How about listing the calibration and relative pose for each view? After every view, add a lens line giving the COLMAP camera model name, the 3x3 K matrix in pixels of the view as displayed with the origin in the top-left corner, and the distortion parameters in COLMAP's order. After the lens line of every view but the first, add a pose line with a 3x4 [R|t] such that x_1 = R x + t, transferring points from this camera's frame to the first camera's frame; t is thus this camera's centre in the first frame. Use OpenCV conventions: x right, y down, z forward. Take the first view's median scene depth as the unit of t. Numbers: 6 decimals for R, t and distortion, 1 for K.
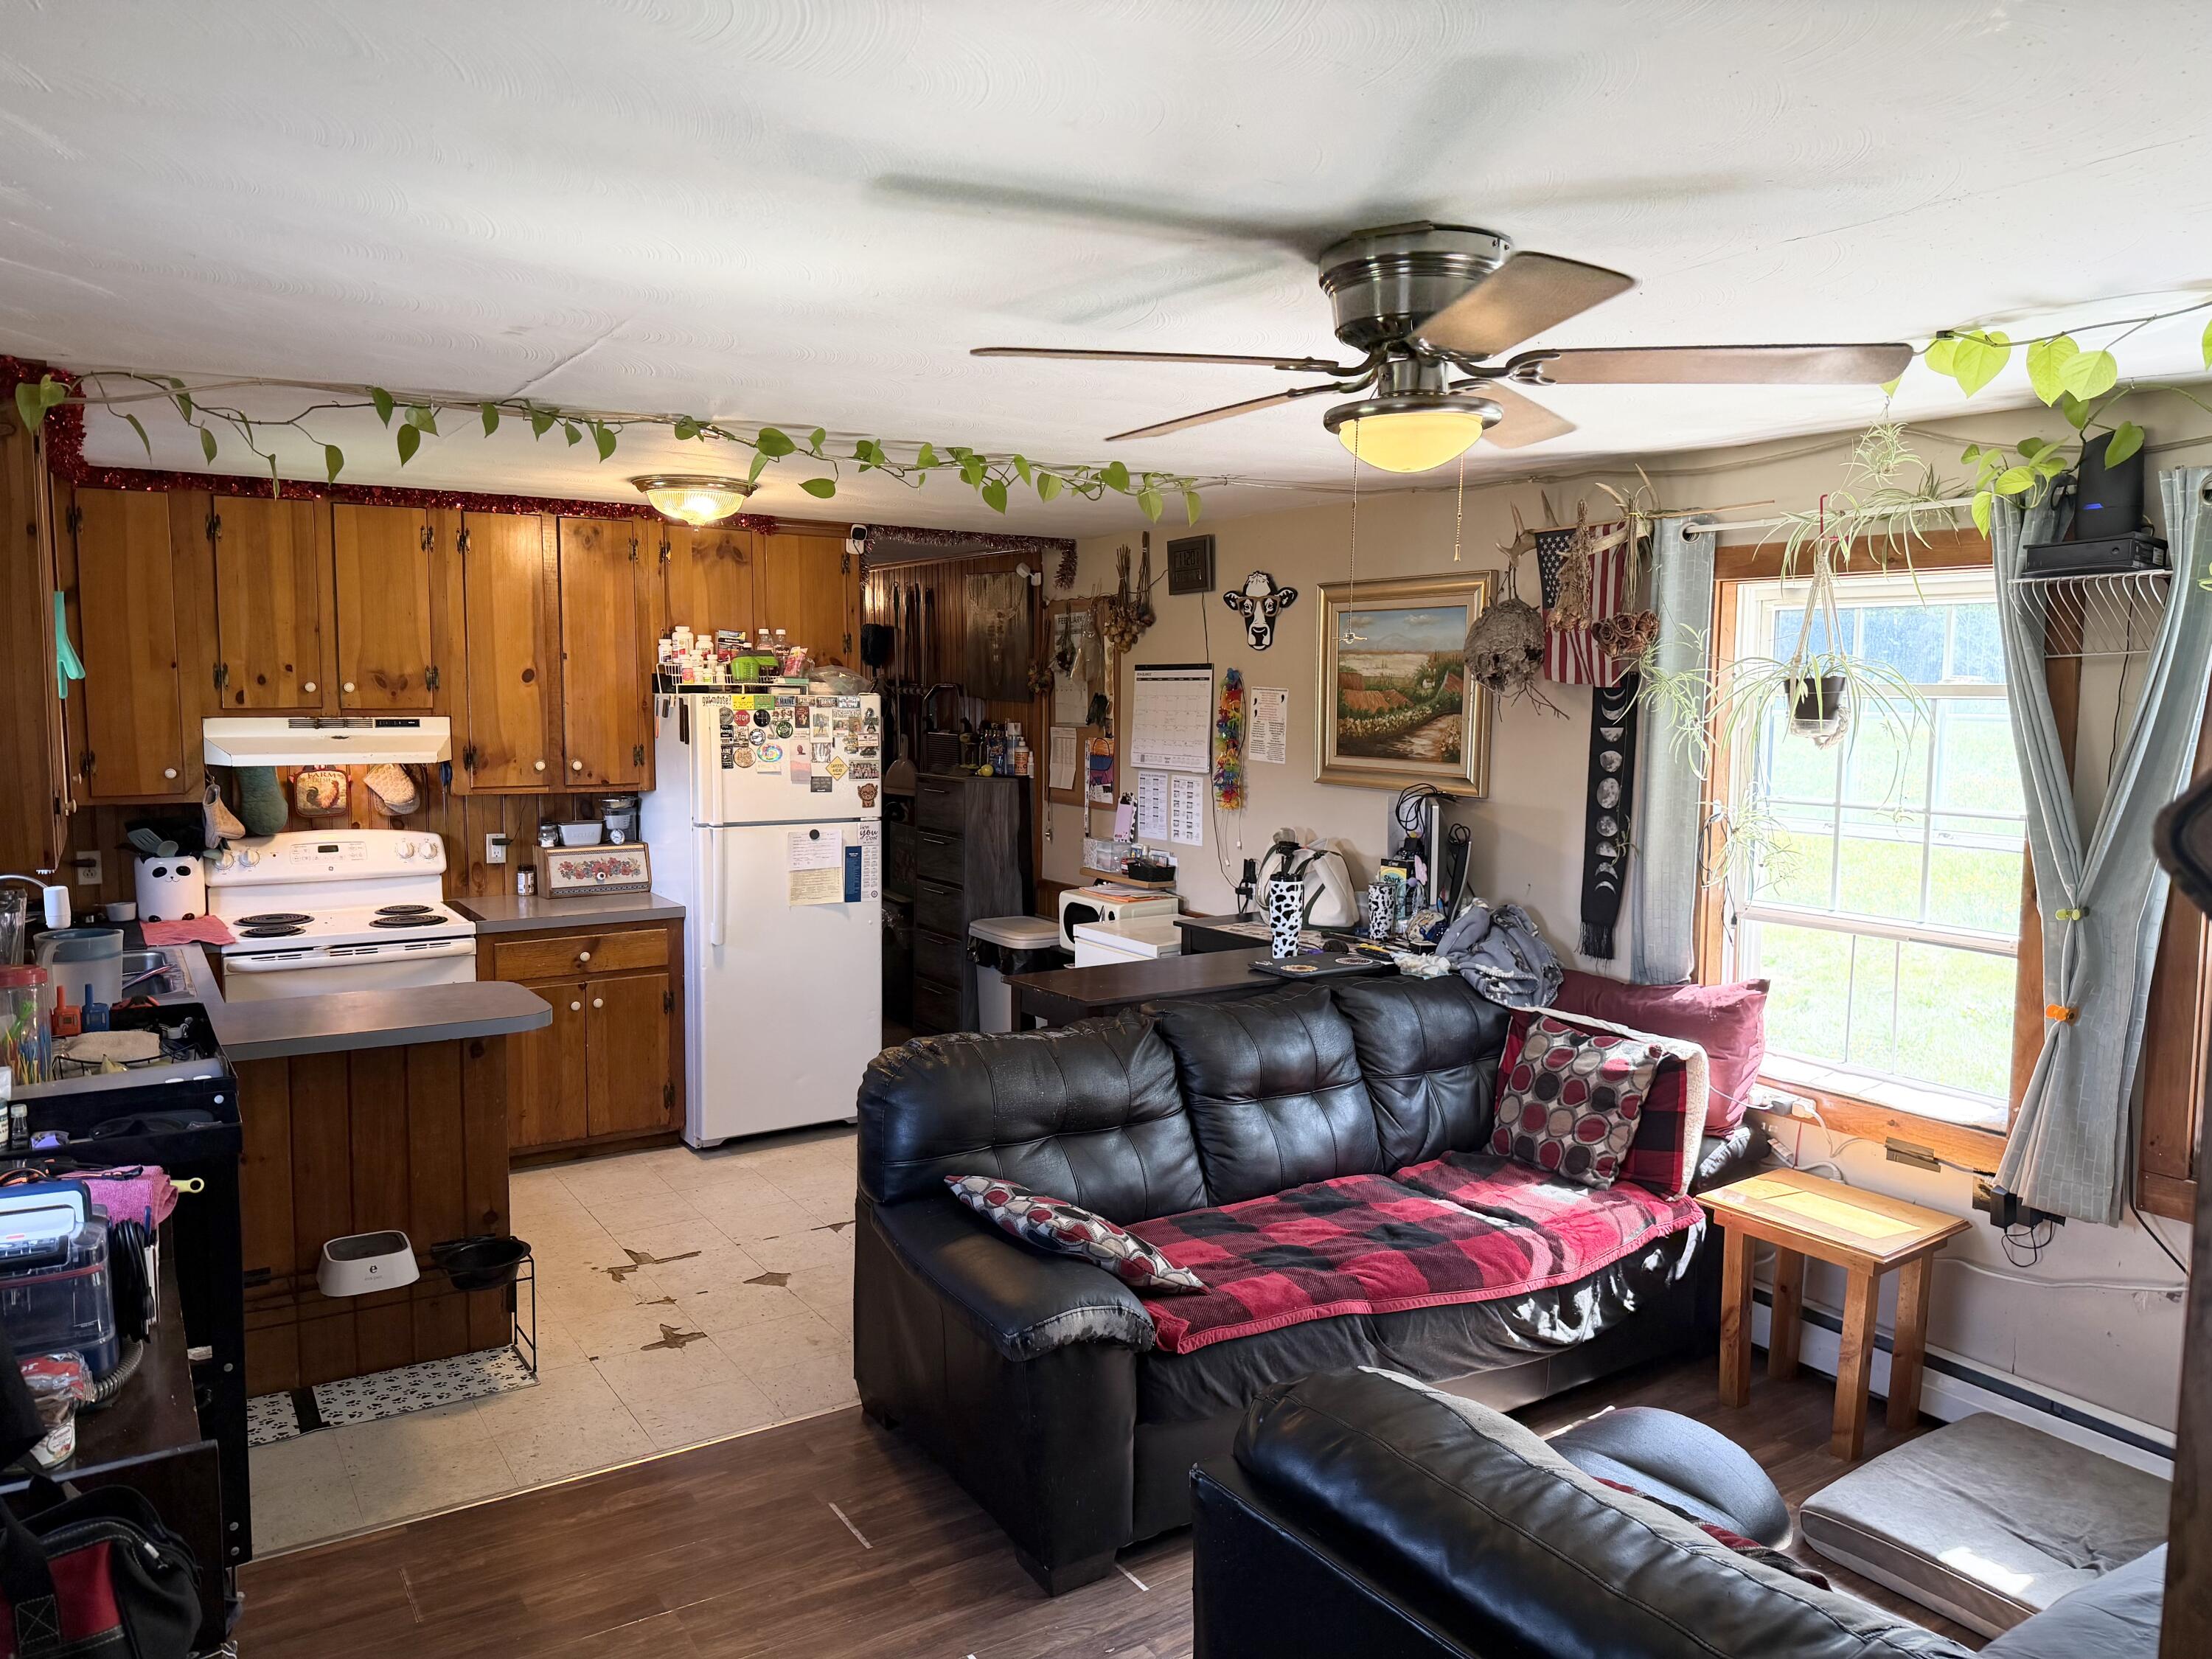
lens RADIAL K [[1573.1, 0, 1105.9], [0, 1573.1, 834.3], [0, 0, 1]] dist [-0.012952, -0.027806]
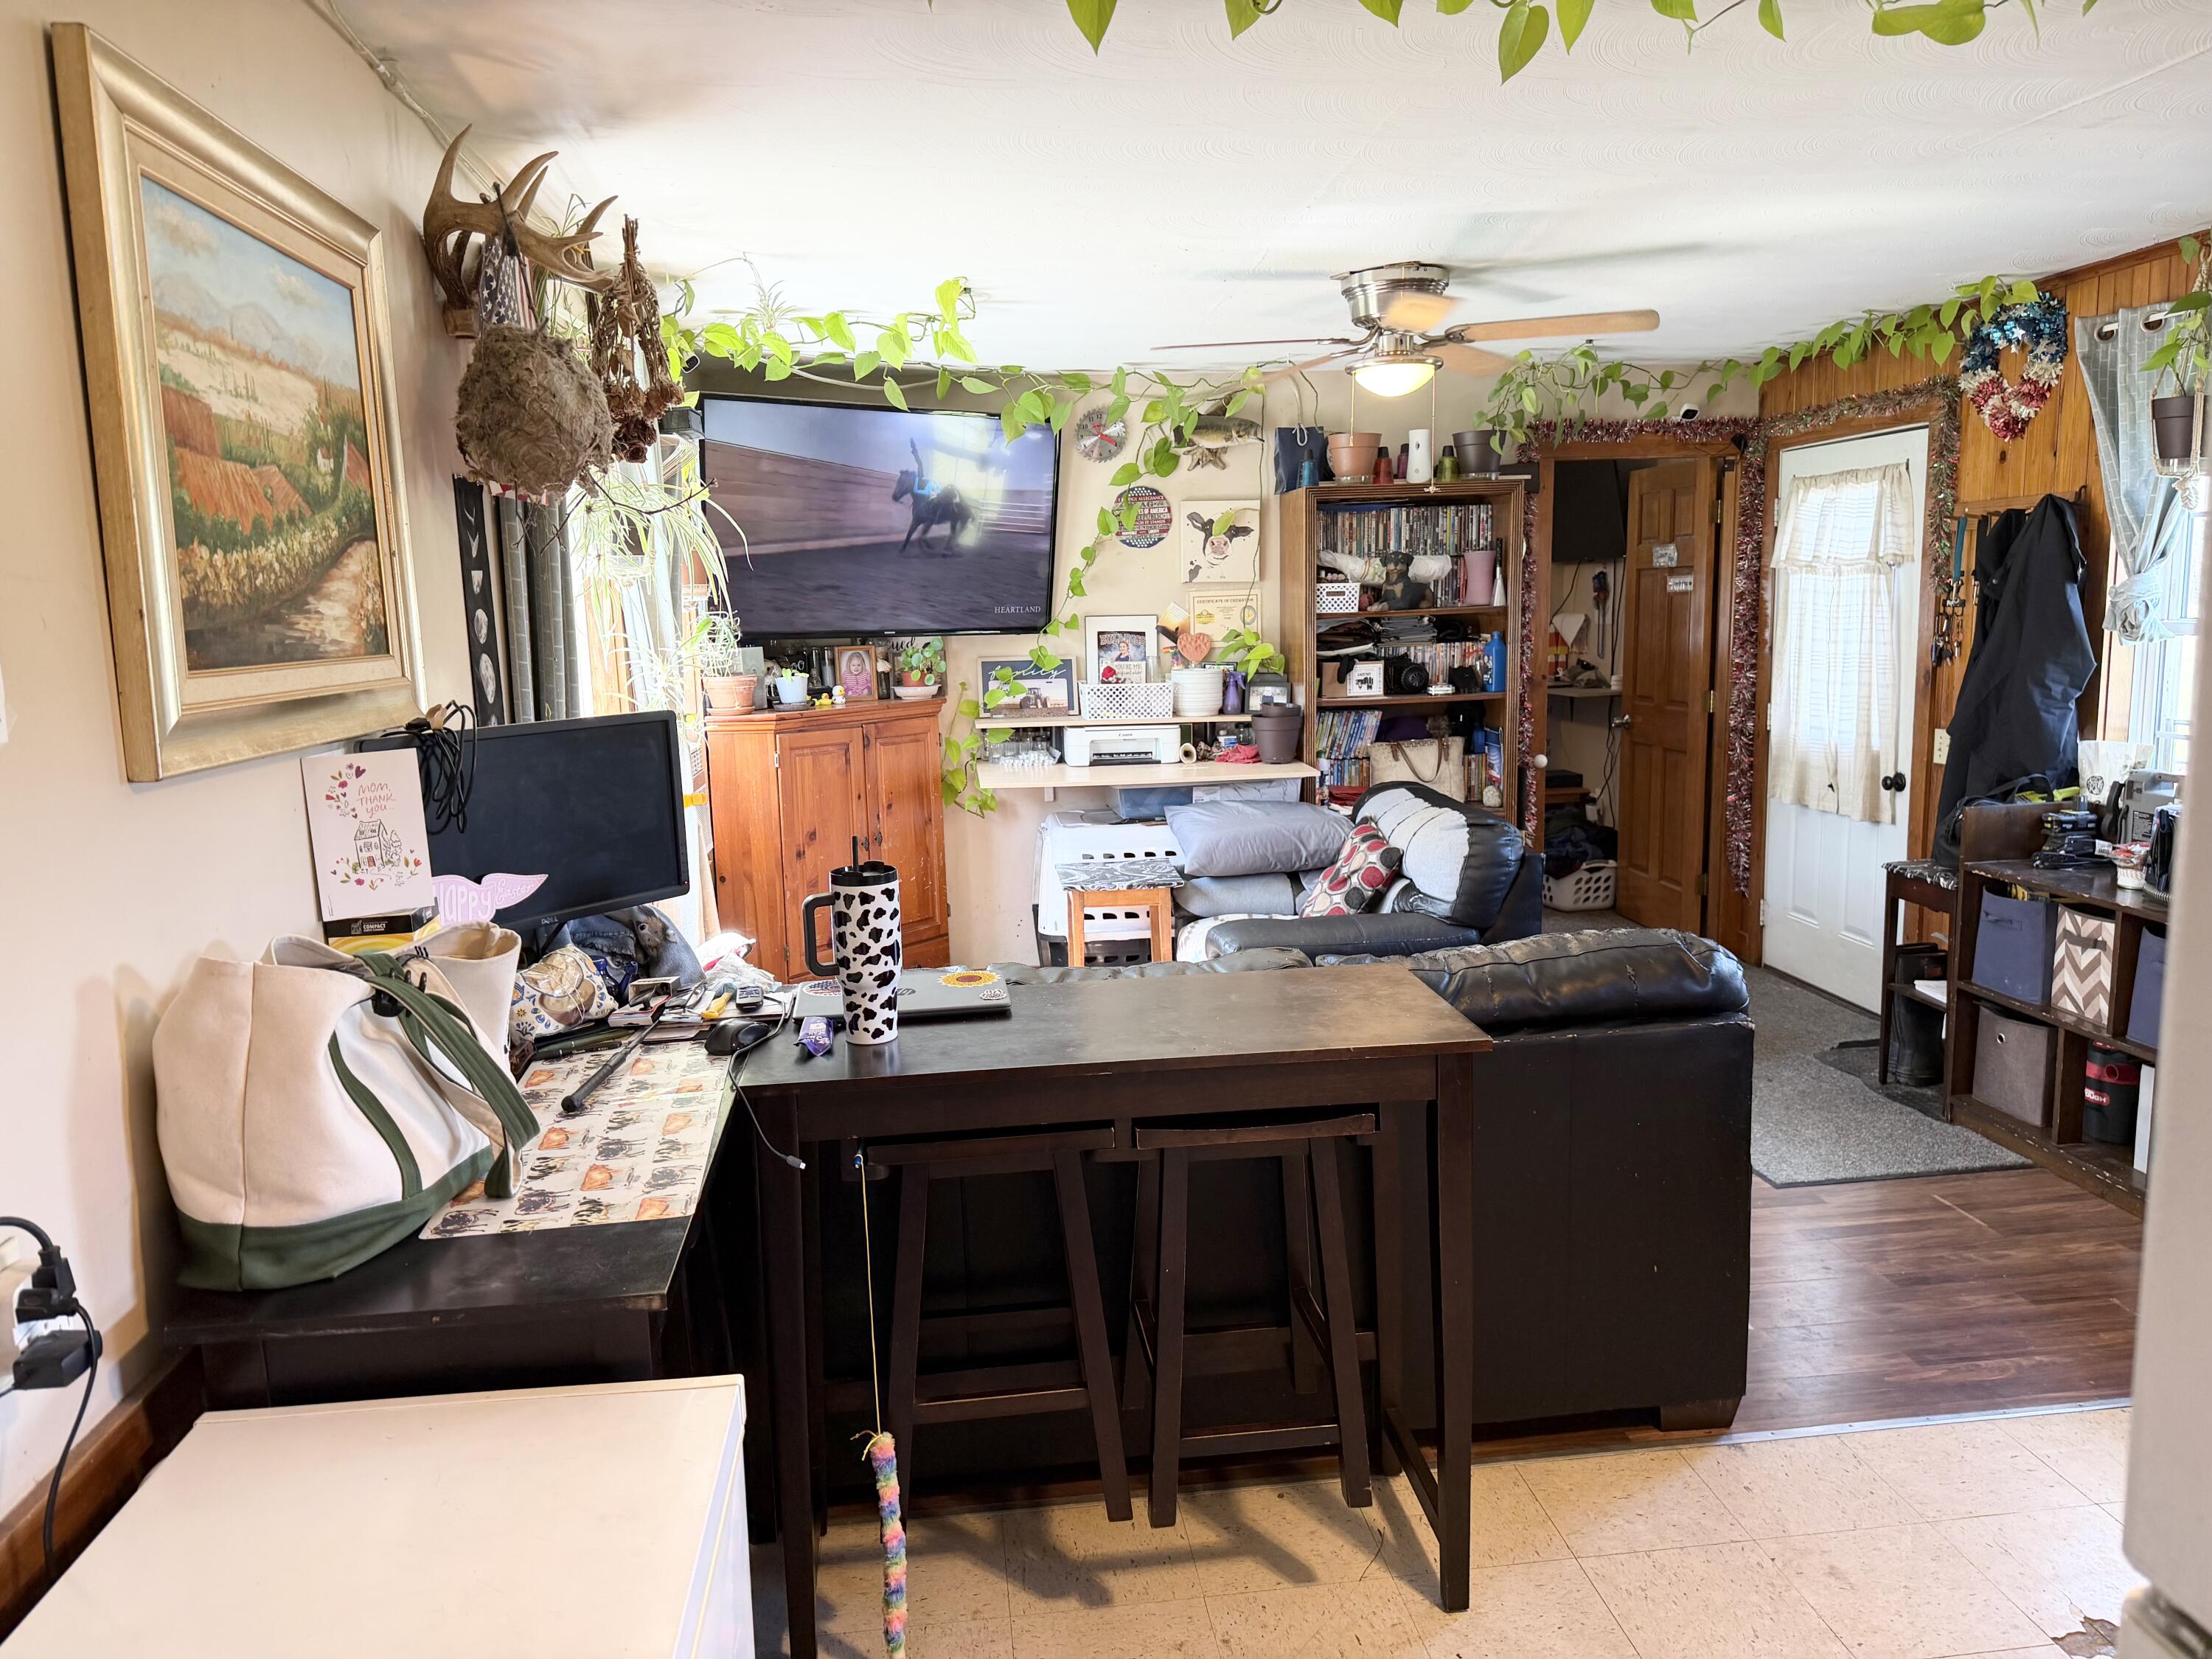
lens RADIAL K [[1573.1, 0, 1106.0], [0, 1573.1, 830.6], [0, 0, 1]] dist [-0.012952, -0.027806]
pose [[-0.894497, -0.052864, 0.443938, -0.144485], [0.058702, 0.970500, 0.233847, -0.083367], [-0.443203, 0.235235, -0.865006, 1.234102]]
